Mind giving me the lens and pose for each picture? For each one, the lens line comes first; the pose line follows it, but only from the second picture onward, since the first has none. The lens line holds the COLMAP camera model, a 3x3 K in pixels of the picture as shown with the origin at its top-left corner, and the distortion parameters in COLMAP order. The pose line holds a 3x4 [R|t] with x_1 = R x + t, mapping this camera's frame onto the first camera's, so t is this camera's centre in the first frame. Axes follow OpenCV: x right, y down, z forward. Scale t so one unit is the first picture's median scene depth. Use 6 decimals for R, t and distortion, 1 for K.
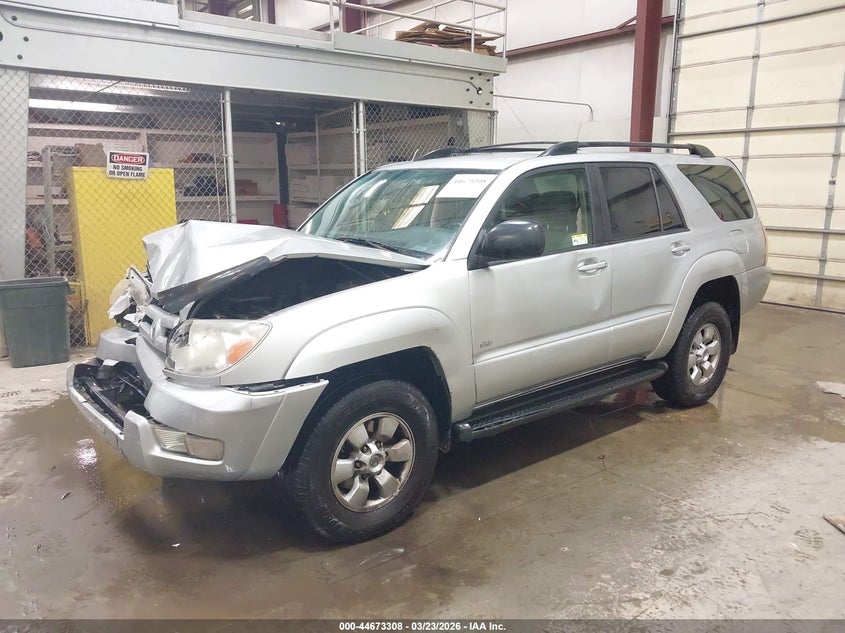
lens RADIAL K [[629.1, 0, 422.5], [0, 629.1, 316.5], [0, 0, 1]] dist [-0.005759, -0.001962]
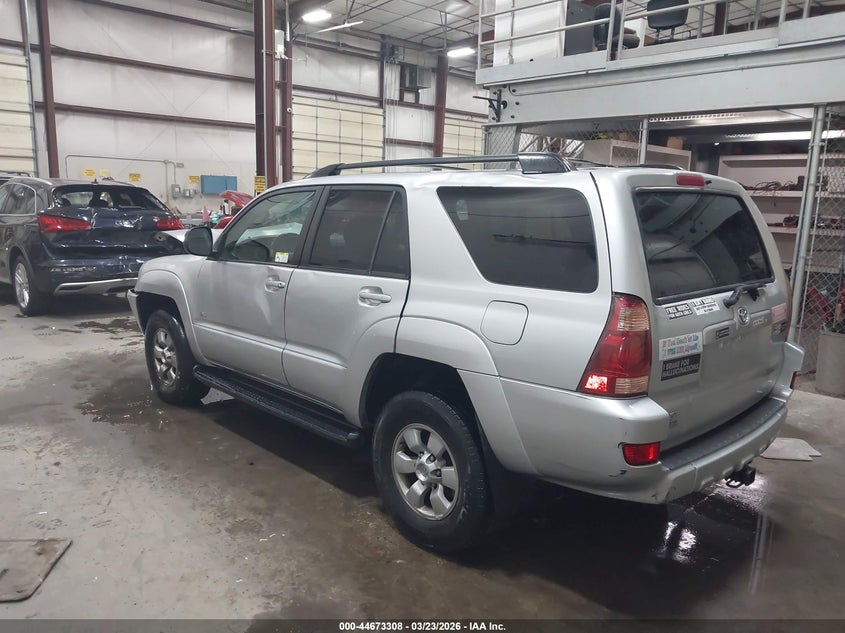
lens RADIAL K [[629.1, 0, 422.5], [0, 629.1, 316.5], [0, 0, 1]] dist [-0.005759, -0.001962]
pose [[0.137404, 0.187627, -0.972582, 1.264008], [-0.234368, 0.960172, 0.152122, -0.231765], [0.962389, 0.207040, 0.175906, 1.012456]]
